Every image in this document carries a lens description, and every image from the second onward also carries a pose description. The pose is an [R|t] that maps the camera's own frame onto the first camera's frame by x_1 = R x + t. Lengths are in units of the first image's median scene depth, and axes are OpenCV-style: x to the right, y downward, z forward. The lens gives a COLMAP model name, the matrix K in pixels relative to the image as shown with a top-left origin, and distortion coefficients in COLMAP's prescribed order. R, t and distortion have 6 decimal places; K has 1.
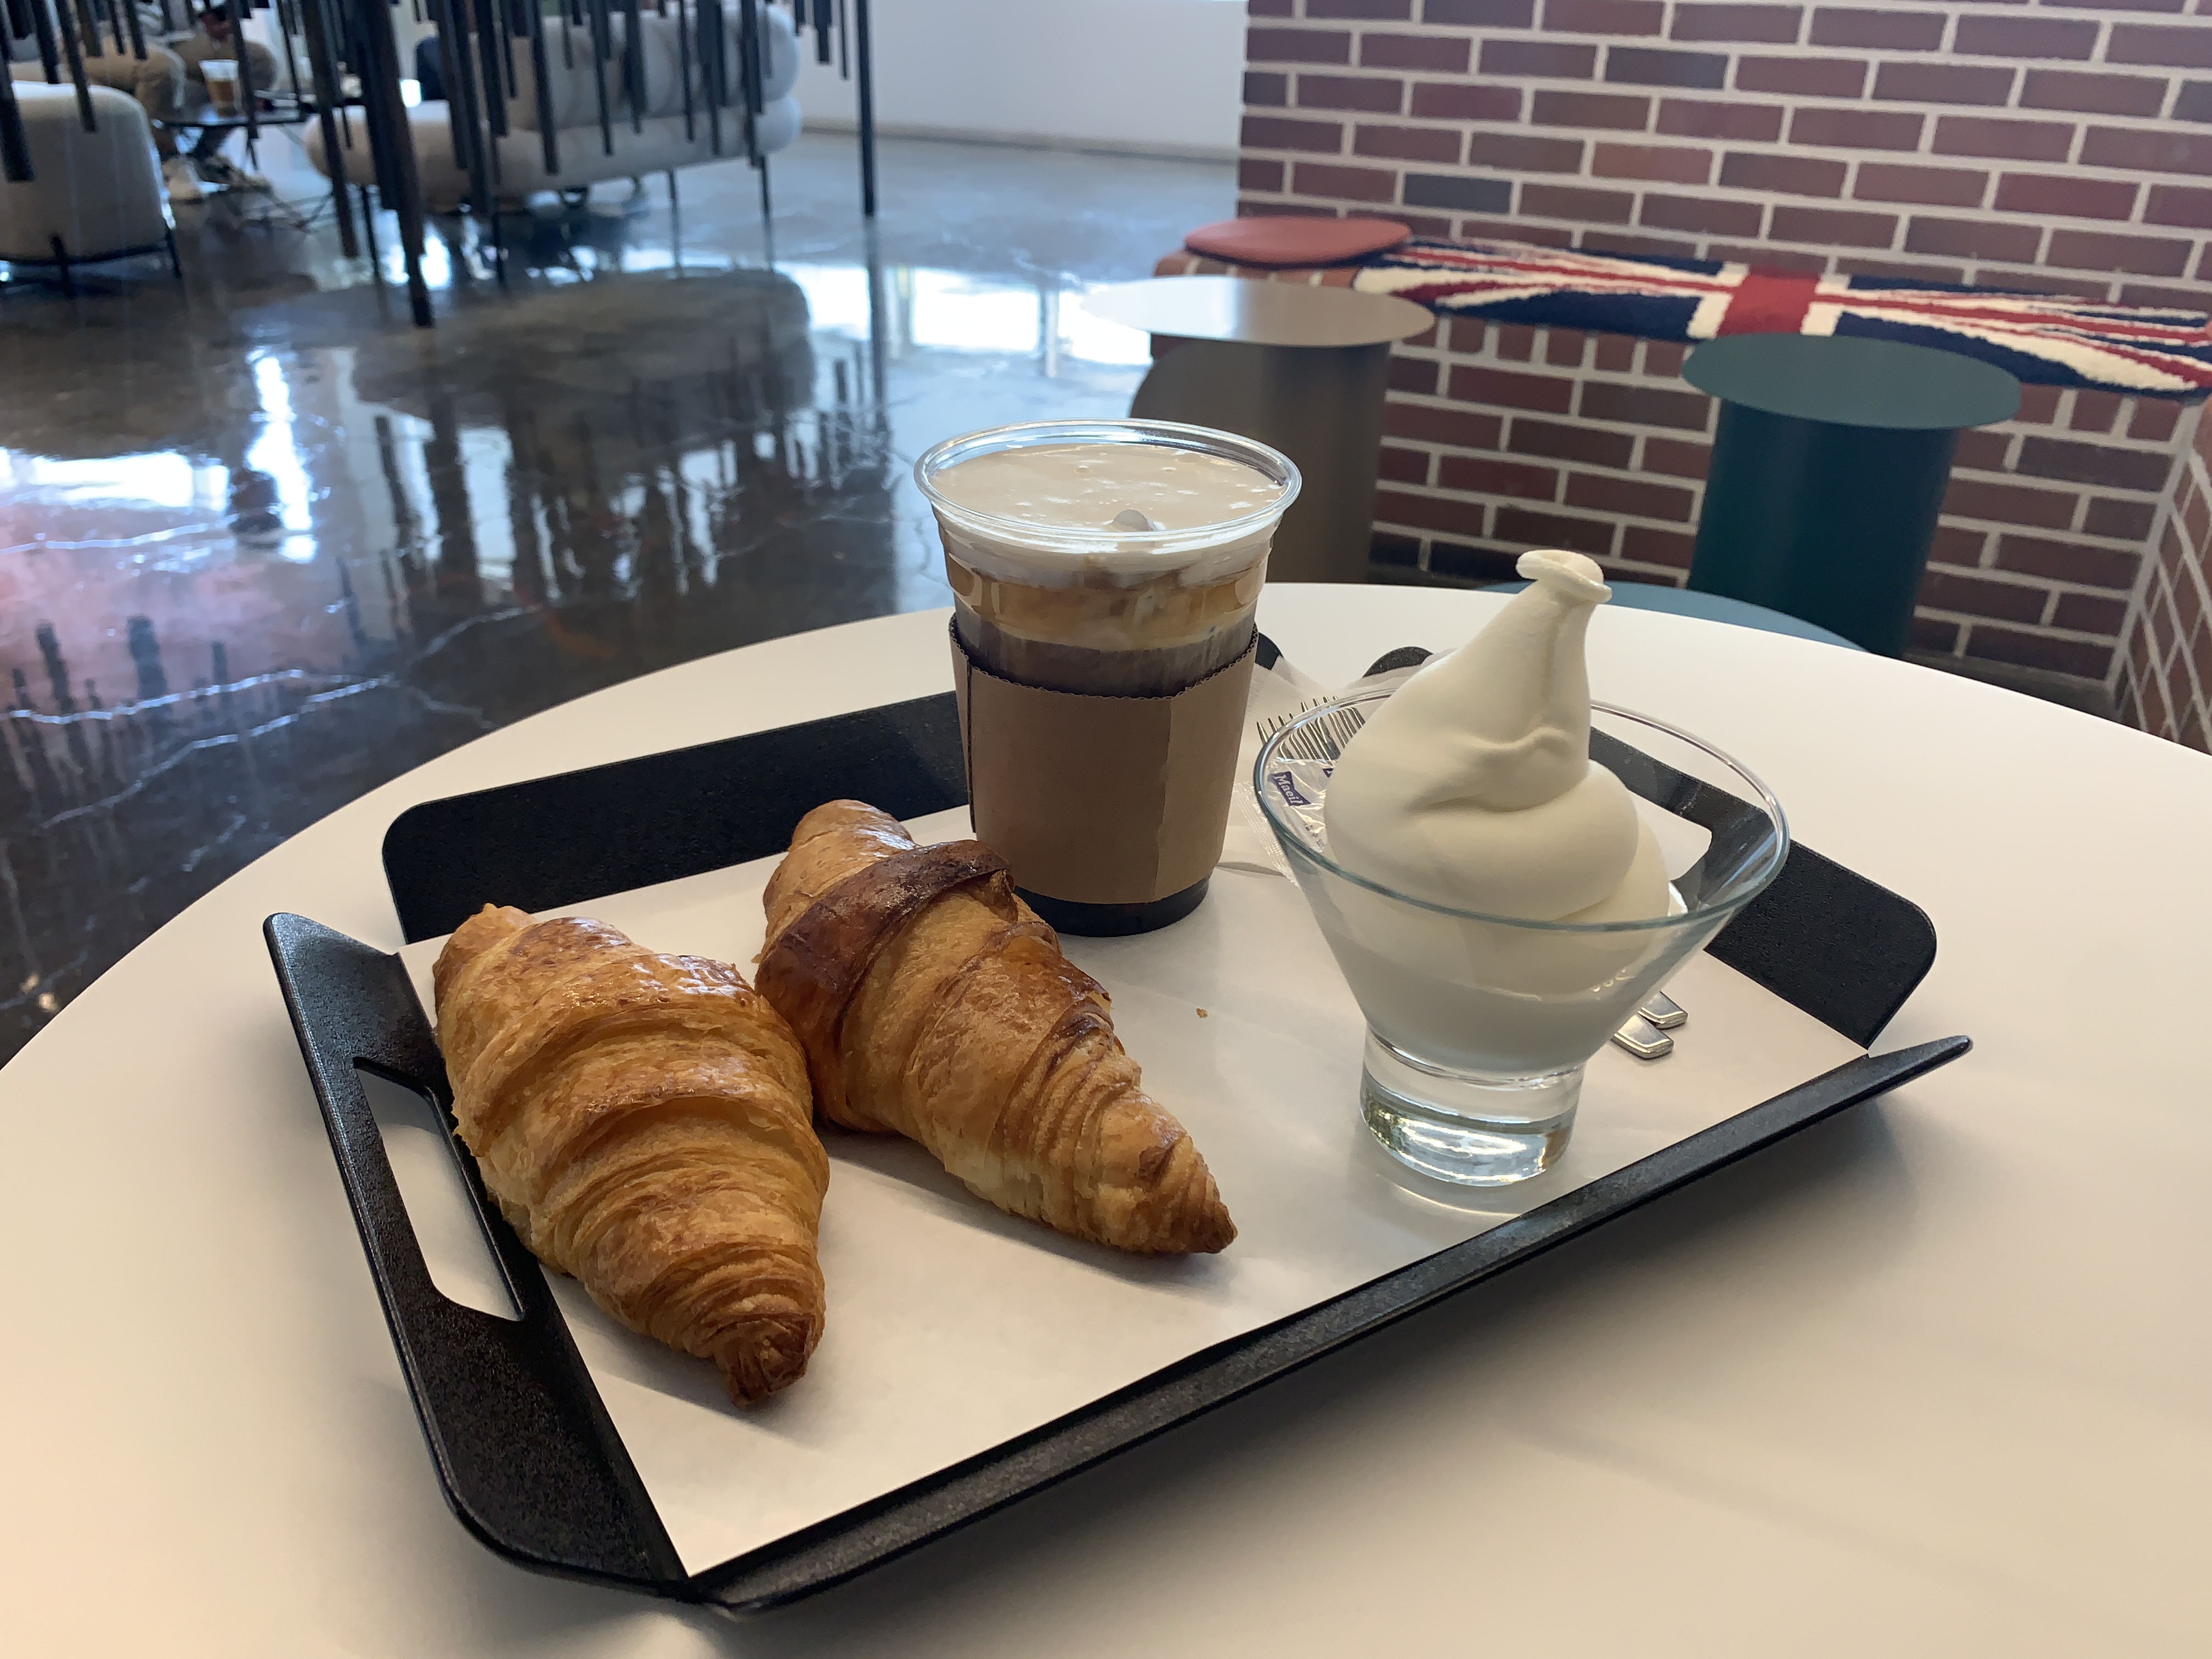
lens RADIAL K [[1676.6, 0, 1119.7], [0, 1676.6, 791.4], [0, 0, 1]] dist [0.042578, -0.053397]
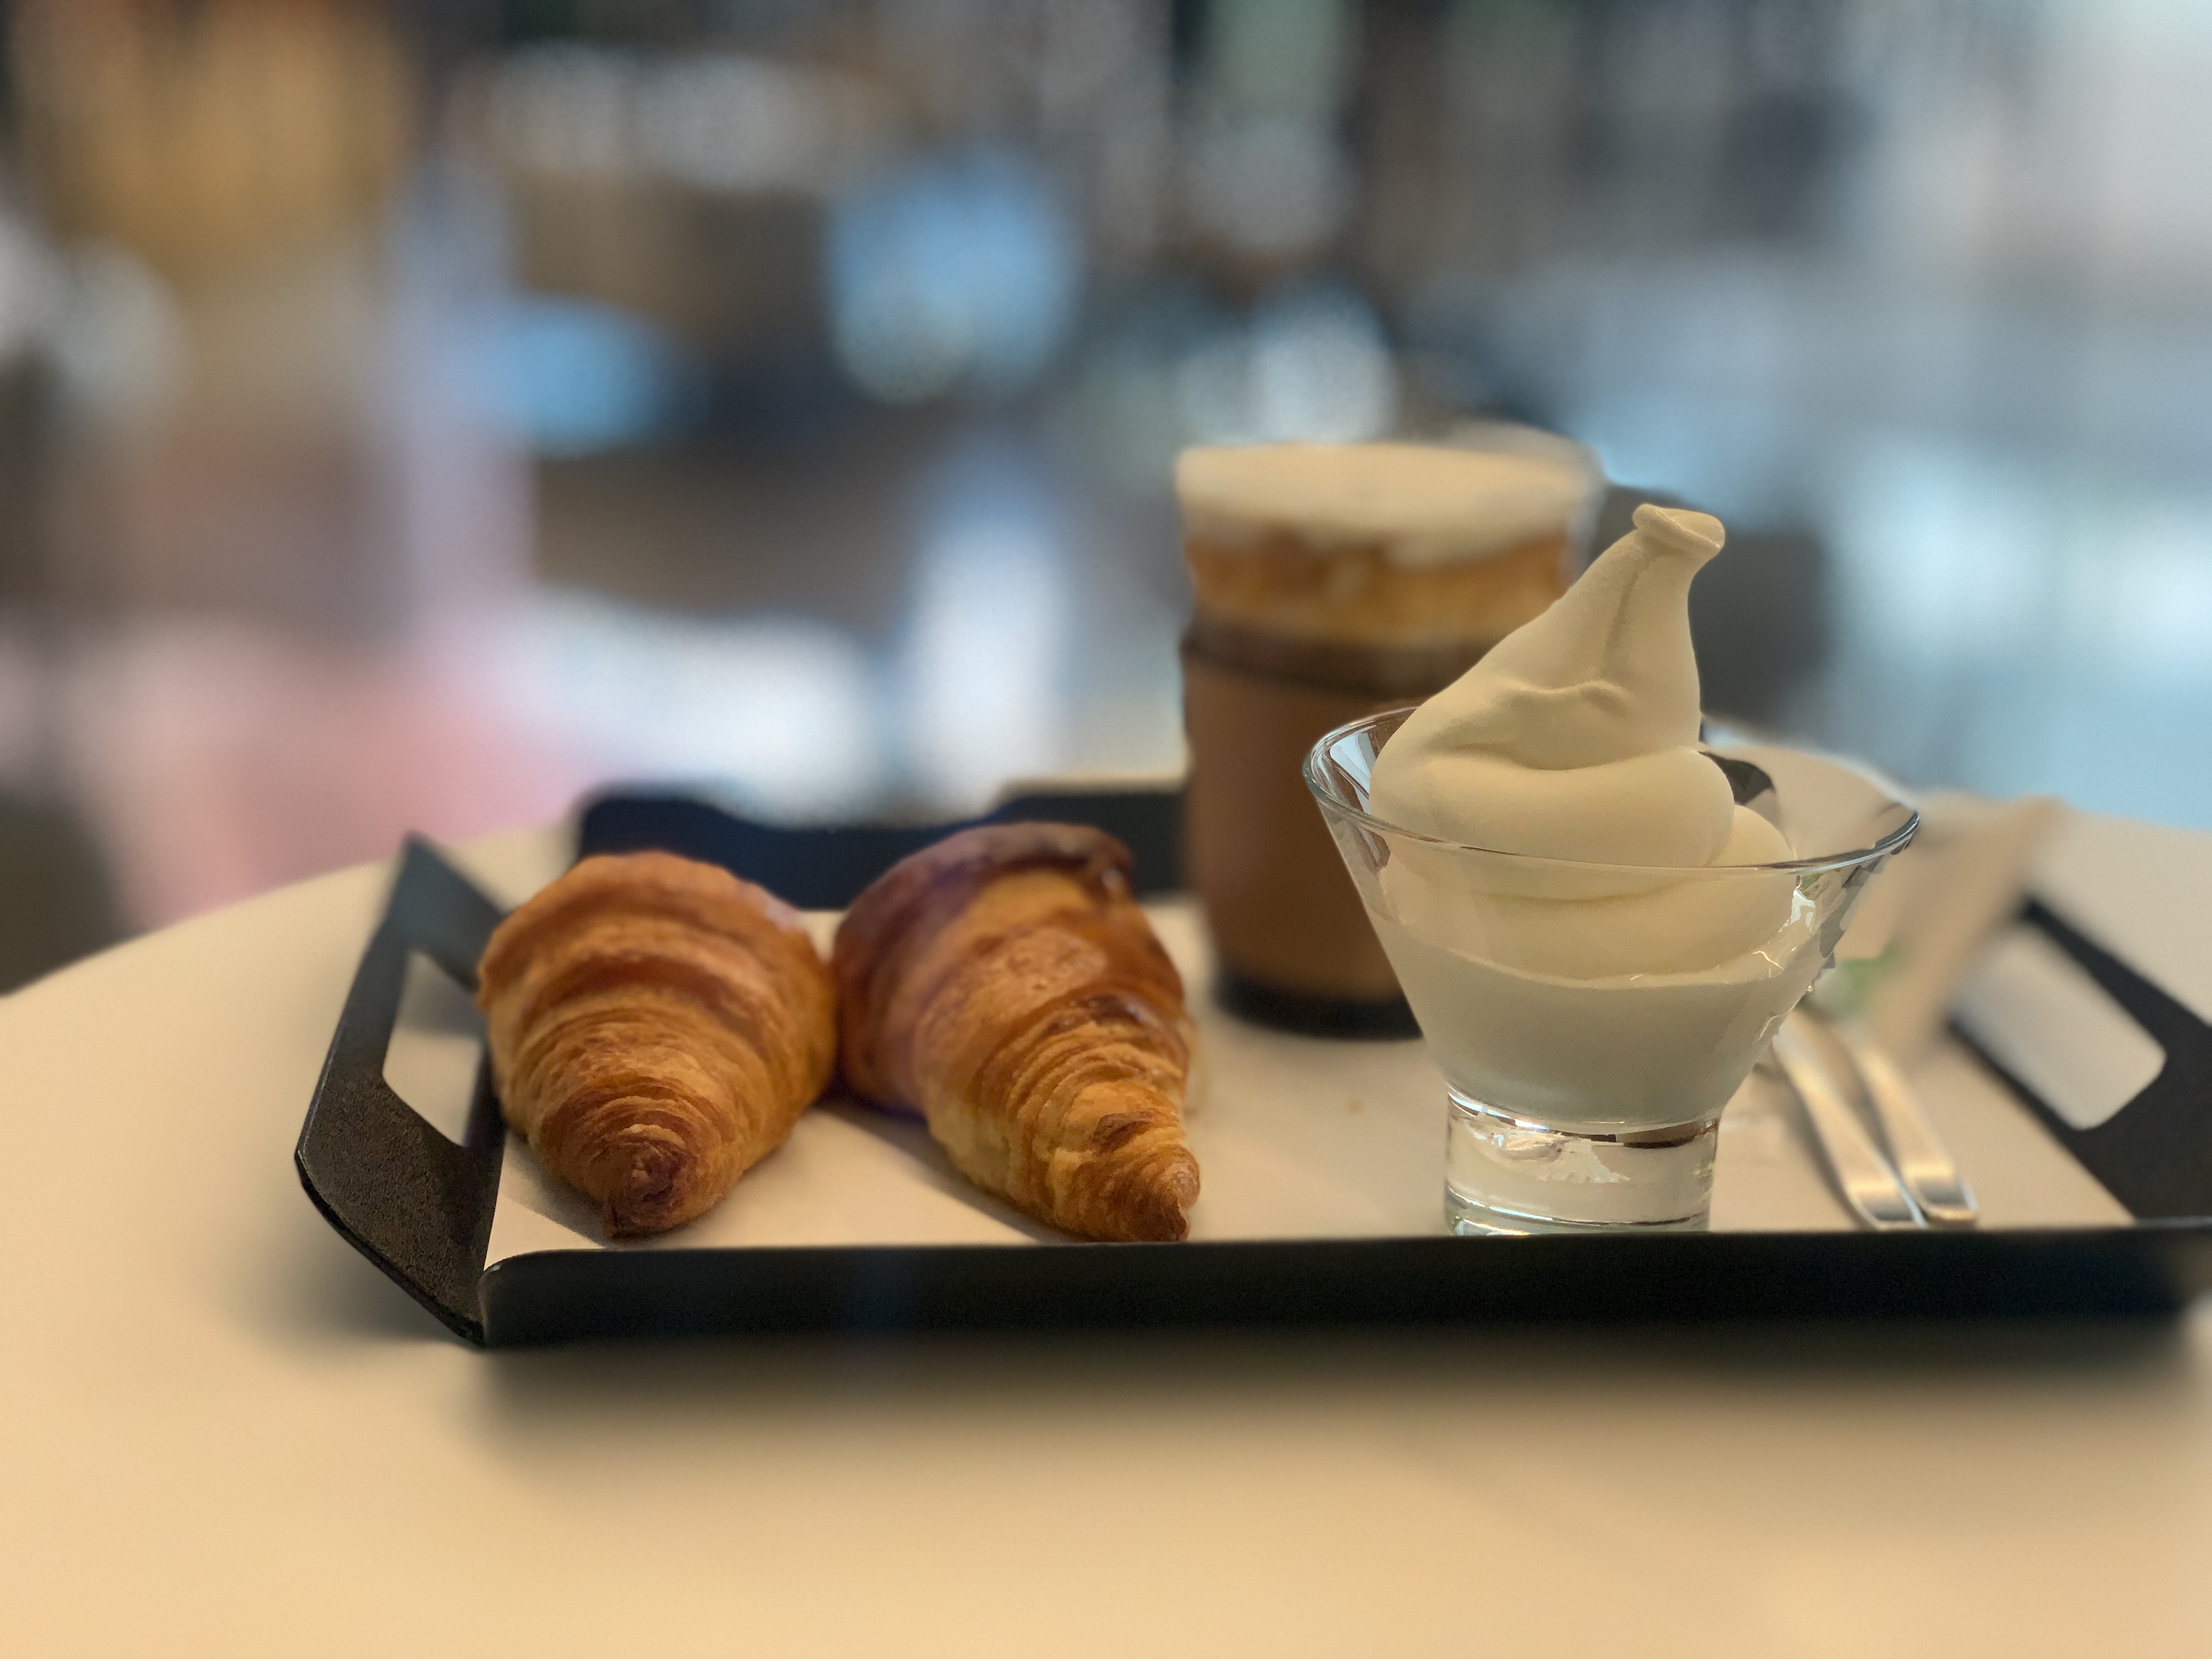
lens RADIAL K [[3319.4, 0, 1102.7], [0, 3319.4, 830.8], [0, 0, 1]] dist [-0.011547, -0.016535]
pose [[0.903380, 0.124703, -0.410309, 0.646841], [-0.207829, 0.964229, -0.164526, 0.327600], [0.375115, 0.233904, 0.896983, -0.539991]]
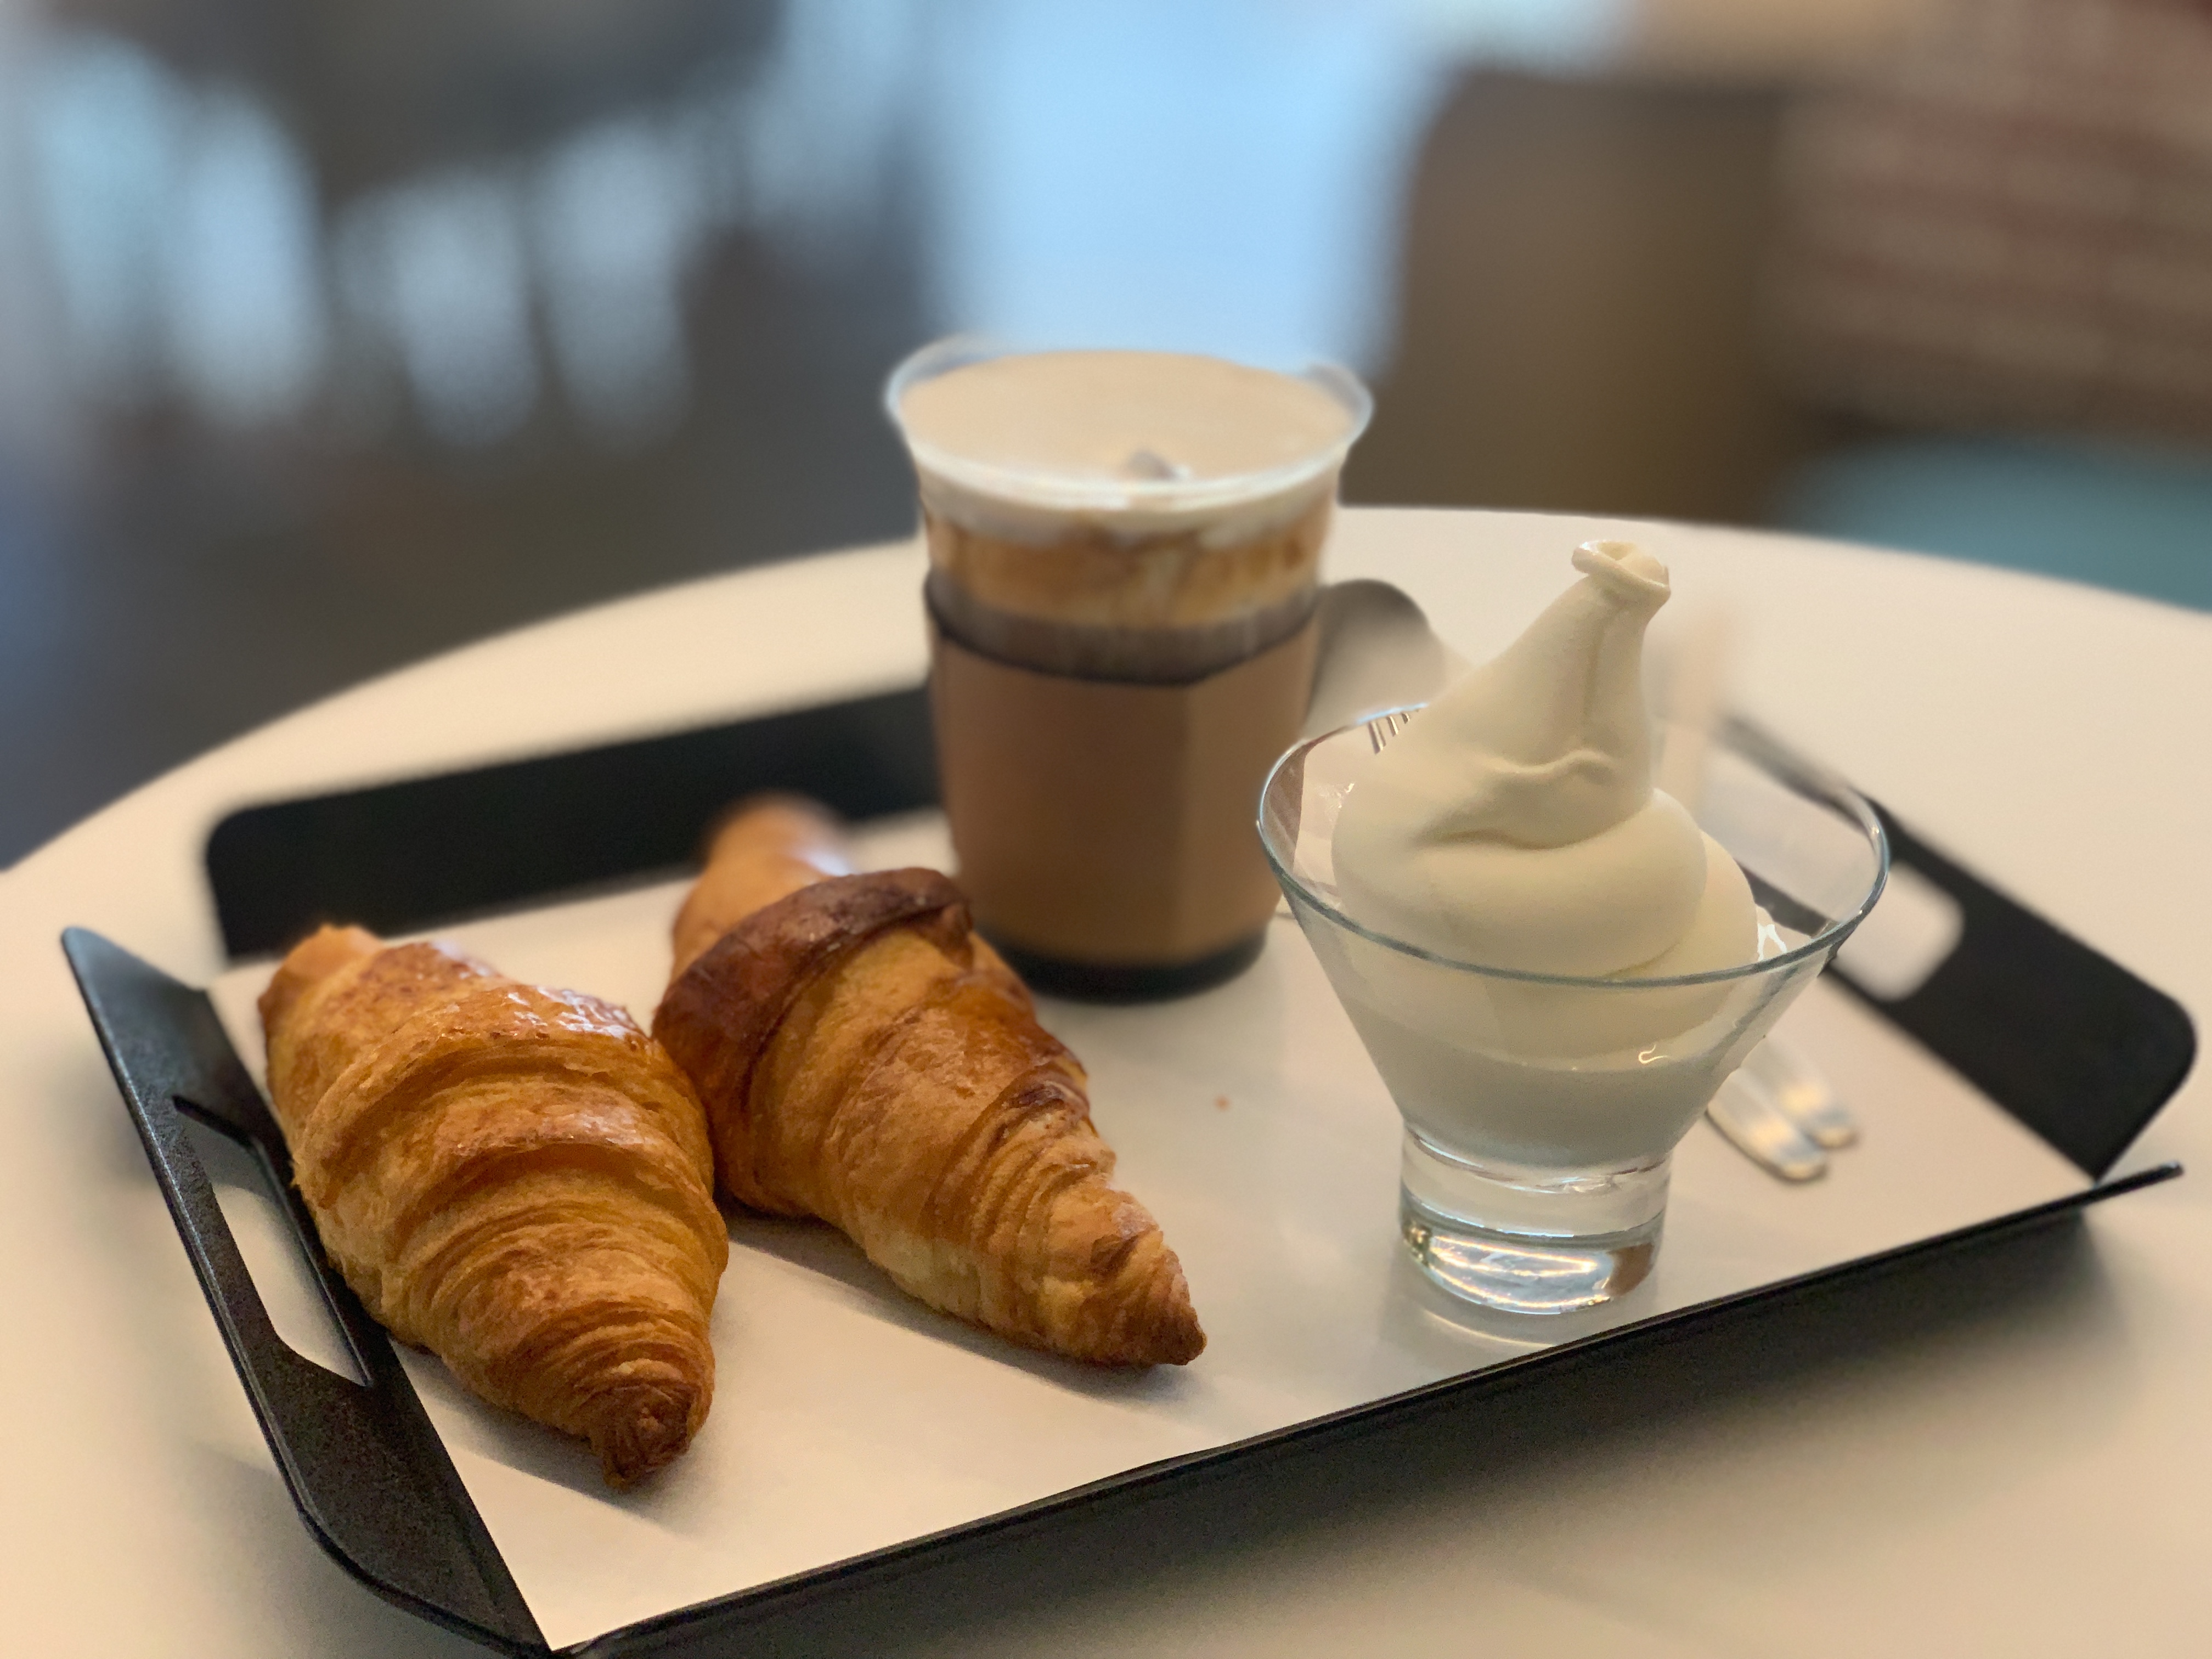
lens RADIAL K [[3252.1, 0, 1124.8], [0, 3252.1, 827.1], [0, 0, 1]] dist [-0.289577, 3.030523]
pose [[0.996166, 0.037635, -0.078980, 0.135376], [-0.037716, 0.999288, 0.000470, 0.007188], [0.078941, 0.002511, 0.996876, -0.556880]]
